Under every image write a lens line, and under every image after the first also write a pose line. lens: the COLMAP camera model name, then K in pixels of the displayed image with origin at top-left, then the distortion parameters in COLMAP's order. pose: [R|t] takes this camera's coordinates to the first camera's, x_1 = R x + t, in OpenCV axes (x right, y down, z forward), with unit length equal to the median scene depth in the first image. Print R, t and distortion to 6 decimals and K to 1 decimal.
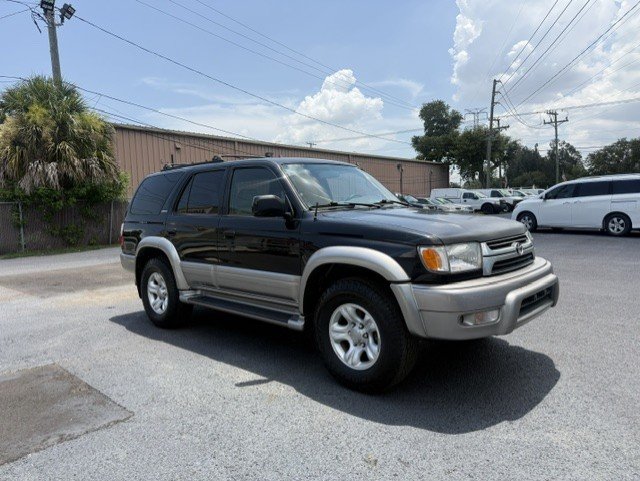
lens RADIAL K [[450.7, 0, 319.2], [0, 450.7, 234.7], [0, 0, 1]] dist [0.006536, -0.006636]
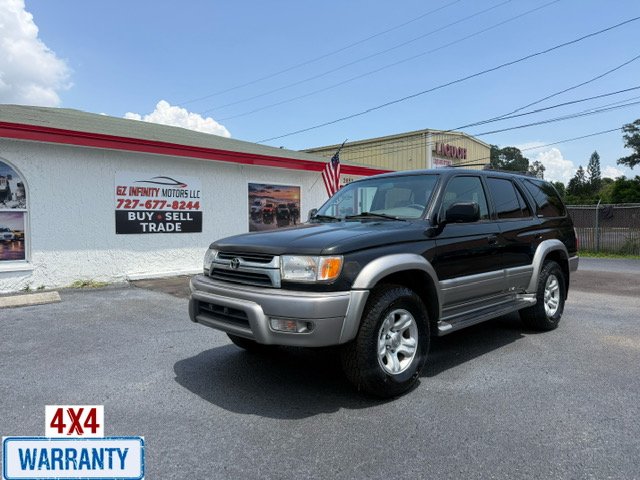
lens RADIAL K [[450.7, 0, 315.8], [0, 450.7, 241.1], [0, 0, 1]] dist [0.006536, -0.006636]
pose [[-0.081263, 0.072983, -0.994017, 0.288917], [-0.052852, 0.995597, 0.077420, -0.021616], [0.995290, 0.058828, -0.077048, 0.252464]]
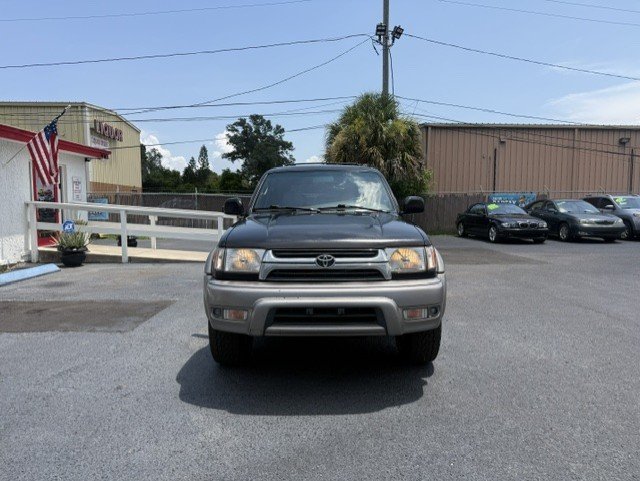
lens RADIAL K [[450.7, 0, 321.5], [0, 450.7, 241.5], [0, 0, 1]] dist [0.006536, -0.006636]
pose [[0.678690, 0.089480, -0.728954, 0.224285], [-0.067372, 0.995951, 0.059528, -0.012931], [0.731329, 0.008710, 0.681970, 0.070861]]
